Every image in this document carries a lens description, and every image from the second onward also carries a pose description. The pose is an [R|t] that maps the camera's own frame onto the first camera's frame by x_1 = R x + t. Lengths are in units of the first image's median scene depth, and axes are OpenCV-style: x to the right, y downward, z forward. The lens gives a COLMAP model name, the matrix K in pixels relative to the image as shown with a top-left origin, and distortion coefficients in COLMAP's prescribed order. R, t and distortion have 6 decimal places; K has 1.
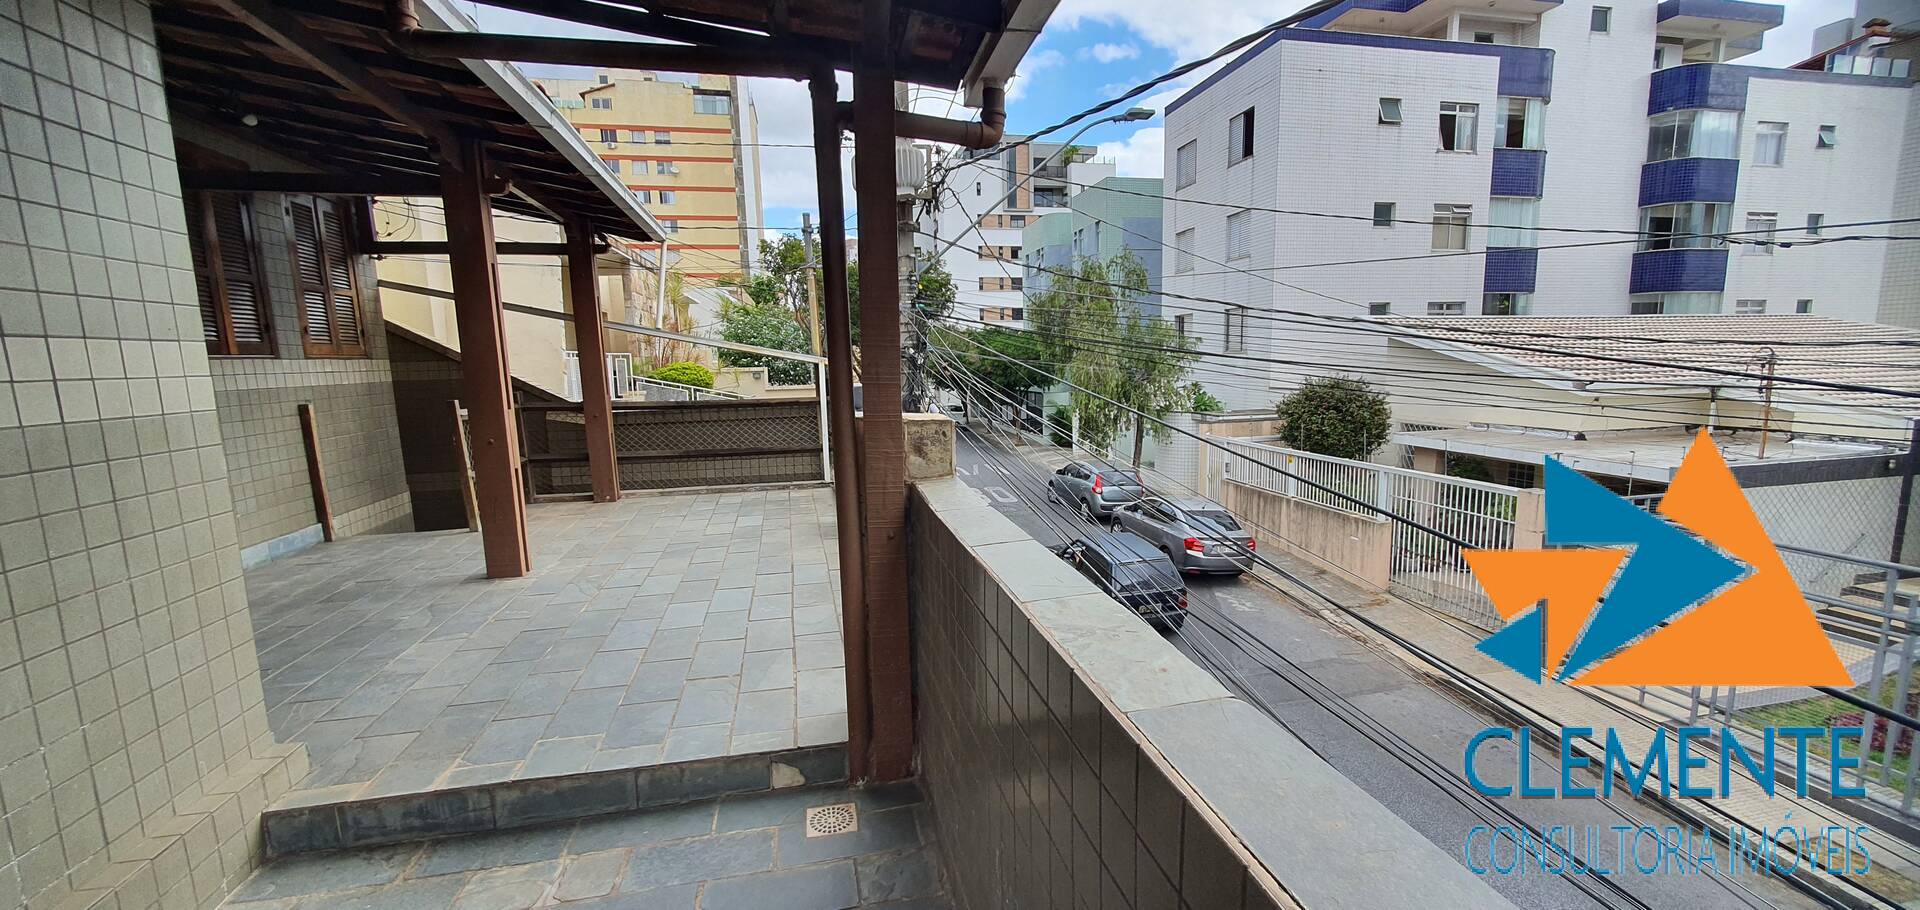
lens RADIAL K [[764.9, 0, 973.3], [0, 764.9, 478.2], [0, 0, 1]] dist [0.000349, -0.003735]
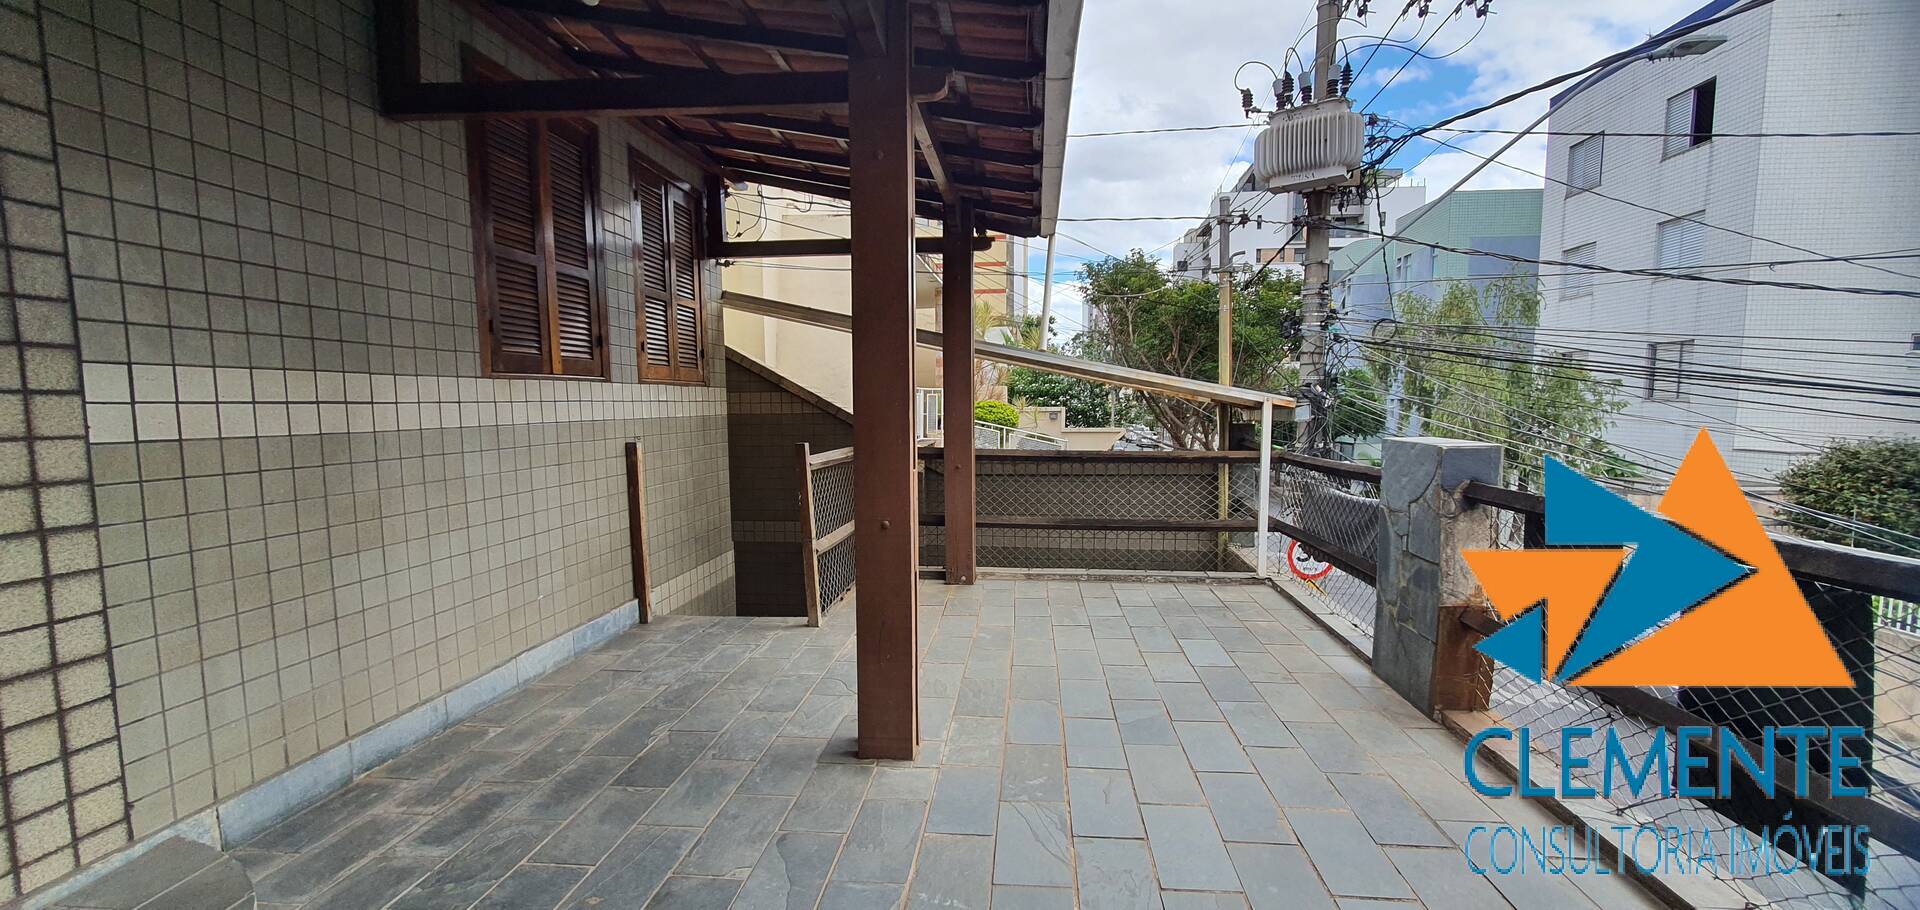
lens RADIAL K [[764.9, 0, 973.3], [0, 764.9, 478.2], [0, 0, 1]] dist [0.000349, -0.003735]
pose [[0.950390, 0.049344, -0.307122, -0.311110], [-0.065776, 0.996891, -0.043376, -0.049257], [0.304027, 0.061426, 0.950681, 0.372864]]
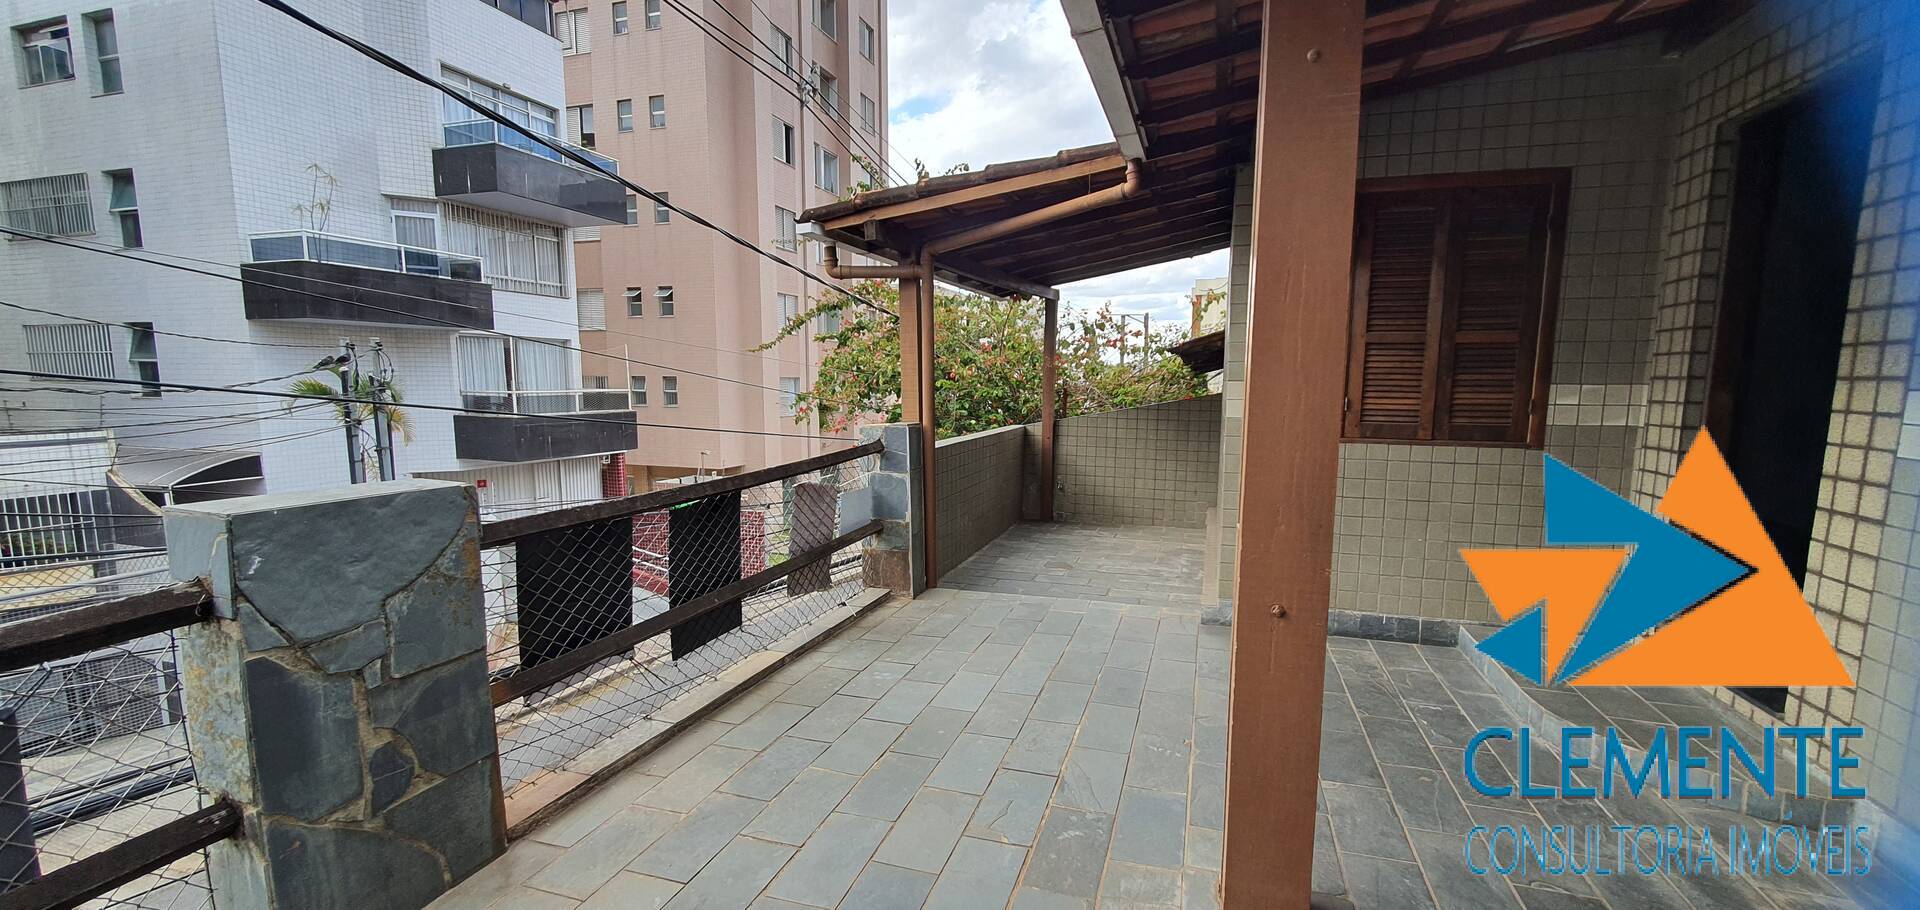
lens RADIAL K [[764.9, 0, 973.3], [0, 764.9, 478.2], [0, 0, 1]] dist [0.000349, -0.003735]
pose [[-0.859681, -0.048429, 0.508531, -0.556322], [0.093303, 0.963864, 0.249522, -0.184678], [-0.502238, 0.261956, -0.824097, 1.127197]]
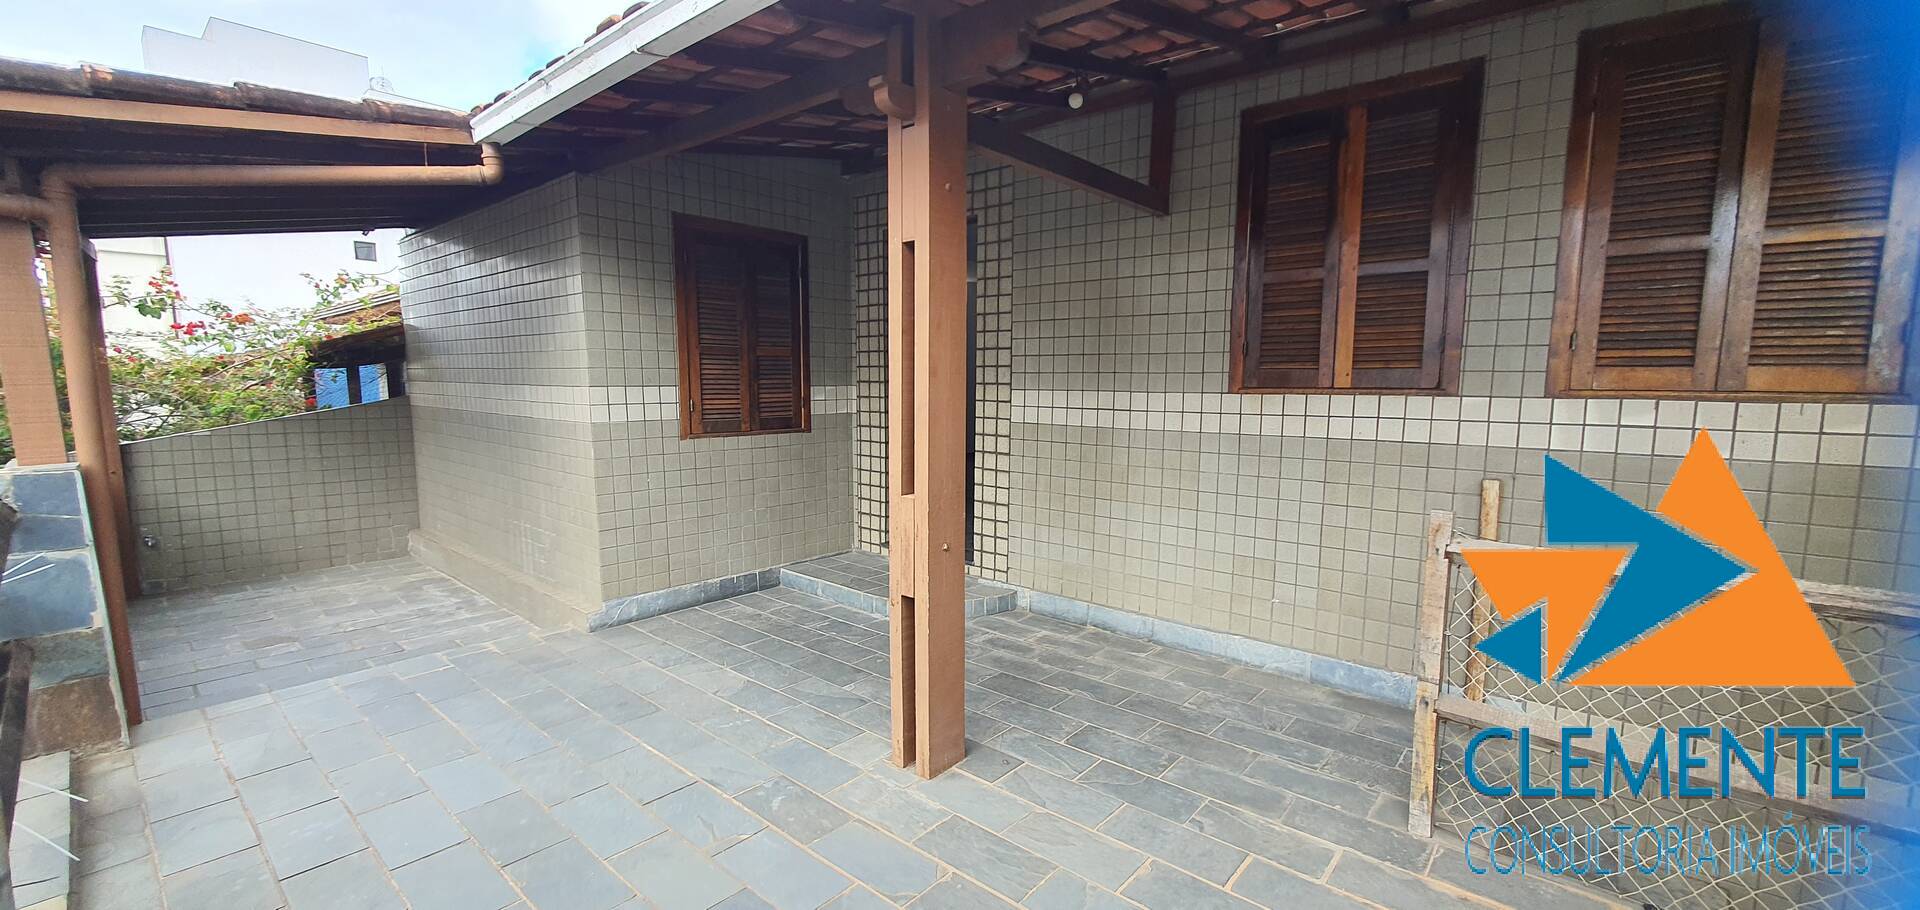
lens RADIAL K [[764.9, 0, 973.3], [0, 764.9, 478.2], [0, 0, 1]] dist [0.000349, -0.003735]
pose [[-0.807331, 0.096169, -0.582210, -0.252227], [-0.079049, 0.960113, 0.268206, -0.211423], [0.584781, 0.262554, -0.767526, 1.182686]]
